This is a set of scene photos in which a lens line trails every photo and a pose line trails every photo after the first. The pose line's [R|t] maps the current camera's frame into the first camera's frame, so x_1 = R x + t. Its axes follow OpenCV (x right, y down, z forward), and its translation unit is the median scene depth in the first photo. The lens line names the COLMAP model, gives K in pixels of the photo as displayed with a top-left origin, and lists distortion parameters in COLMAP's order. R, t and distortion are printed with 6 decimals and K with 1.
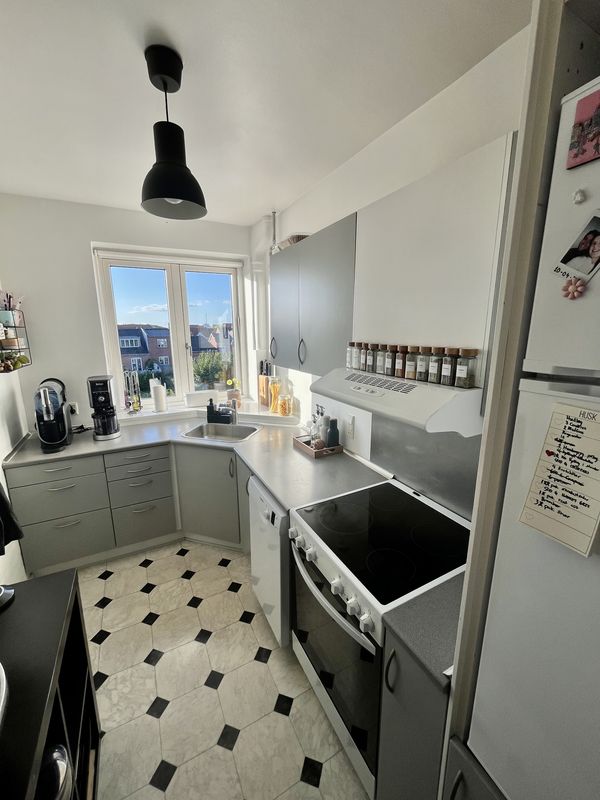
lens RADIAL K [[322.7, 0, 297.0], [0, 322.7, 397.5], [0, 0, 1]] dist [-0.007457, 0.002416]
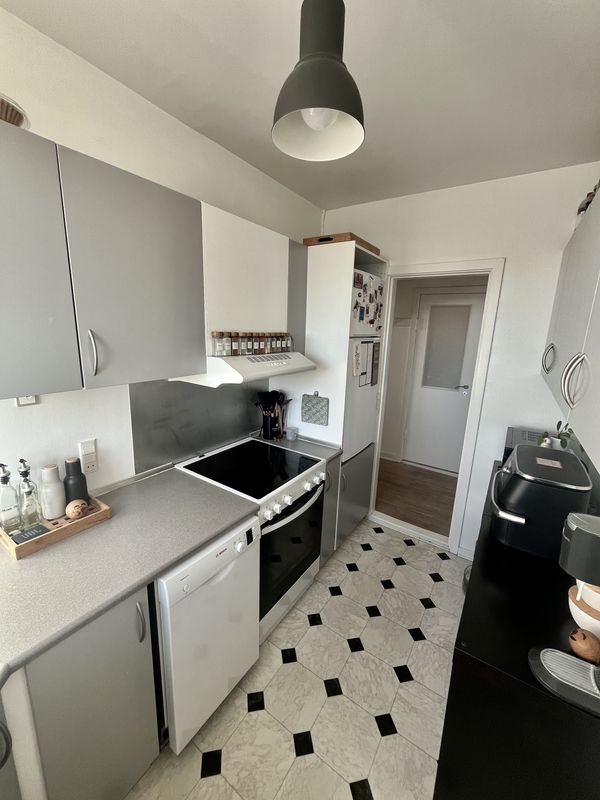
lens RADIAL K [[322.7, 0, 297.0], [0, 322.7, 397.5], [0, 0, 1]] dist [-0.007457, 0.002416]
pose [[-0.475663, -0.202845, 0.855920, -0.537605], [0.149167, 0.940354, 0.305752, -0.152090], [-0.866887, 0.273110, -0.417034, 0.770216]]
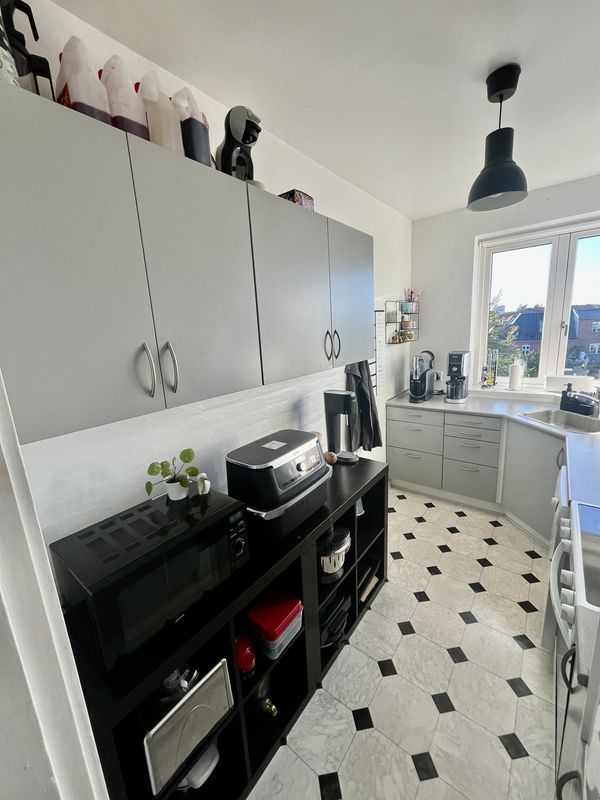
lens RADIAL K [[322.7, 0, 297.0], [0, 322.7, 397.5], [0, 0, 1]] dist [-0.007457, 0.002416]
pose [[0.412446, 0.172433, -0.894514, 0.259472], [-0.132989, 0.982800, 0.128133, 0.032950], [0.901223, 0.066113, 0.428284, -0.058738]]
